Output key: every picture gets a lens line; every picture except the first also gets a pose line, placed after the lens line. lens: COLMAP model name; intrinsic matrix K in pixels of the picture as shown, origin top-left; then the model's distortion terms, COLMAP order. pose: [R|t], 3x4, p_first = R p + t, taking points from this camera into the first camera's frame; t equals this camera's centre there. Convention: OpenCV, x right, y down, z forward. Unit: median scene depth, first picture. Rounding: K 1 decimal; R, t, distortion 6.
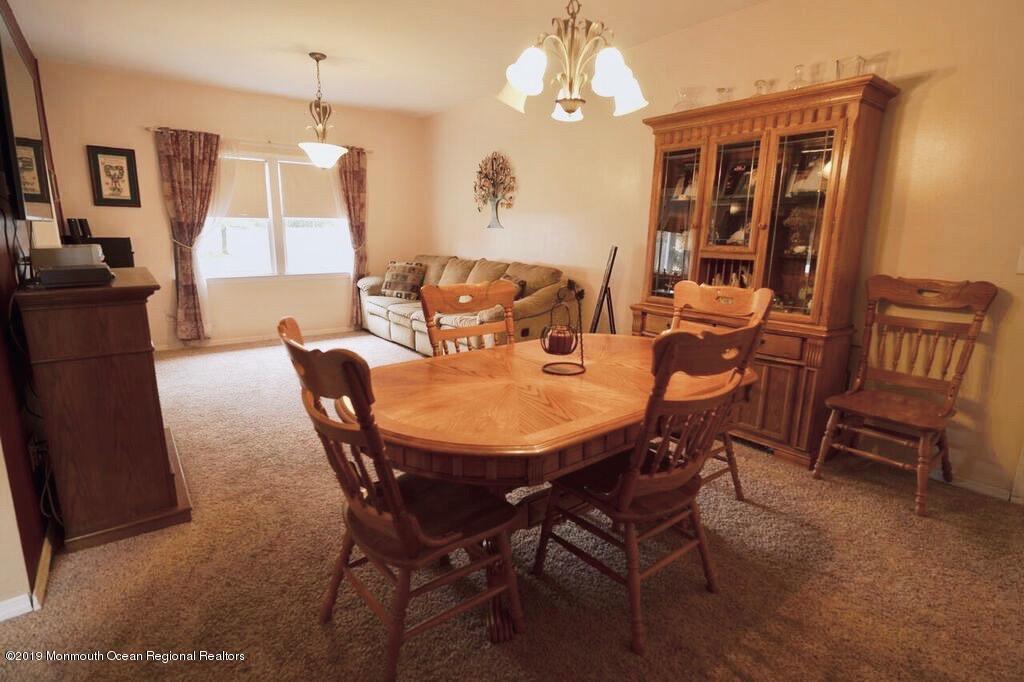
lens RADIAL K [[521.0, 0, 510.5], [0, 521.0, 340.5], [0, 0, 1]] dist [-0.005179, -0.000463]
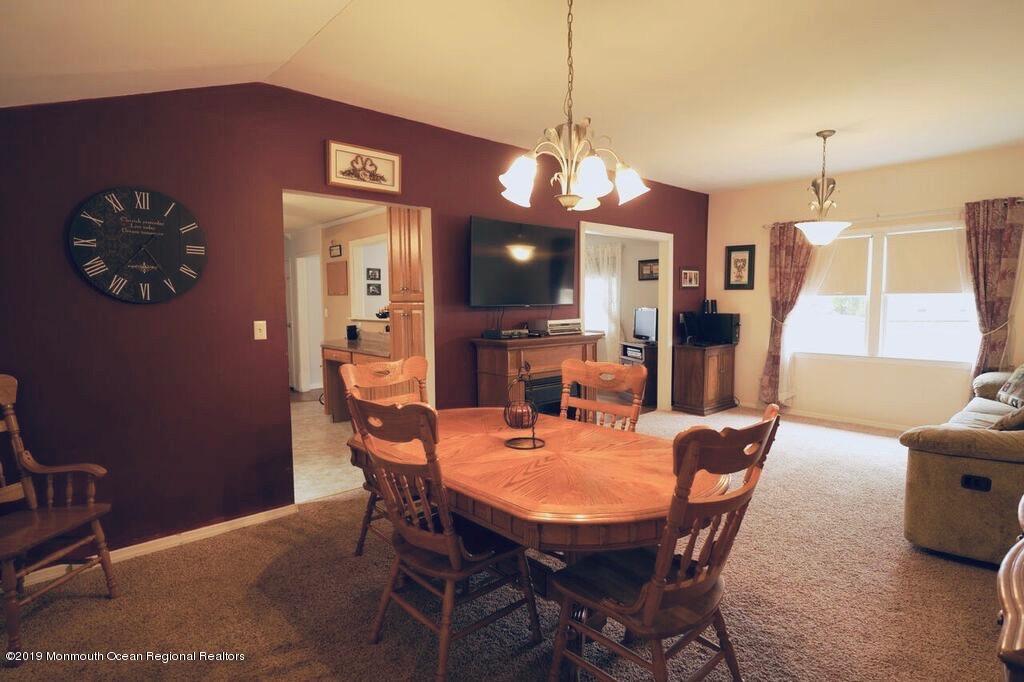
lens RADIAL K [[521.0, 0, 510.8], [0, 521.0, 341.5], [0, 0, 1]] dist [-0.005179, -0.000463]
pose [[0.092262, 0.070383, -0.993244, 0.447703], [-0.196144, 0.979239, 0.051171, -0.082505], [0.976225, 0.190098, 0.104152, 0.318450]]
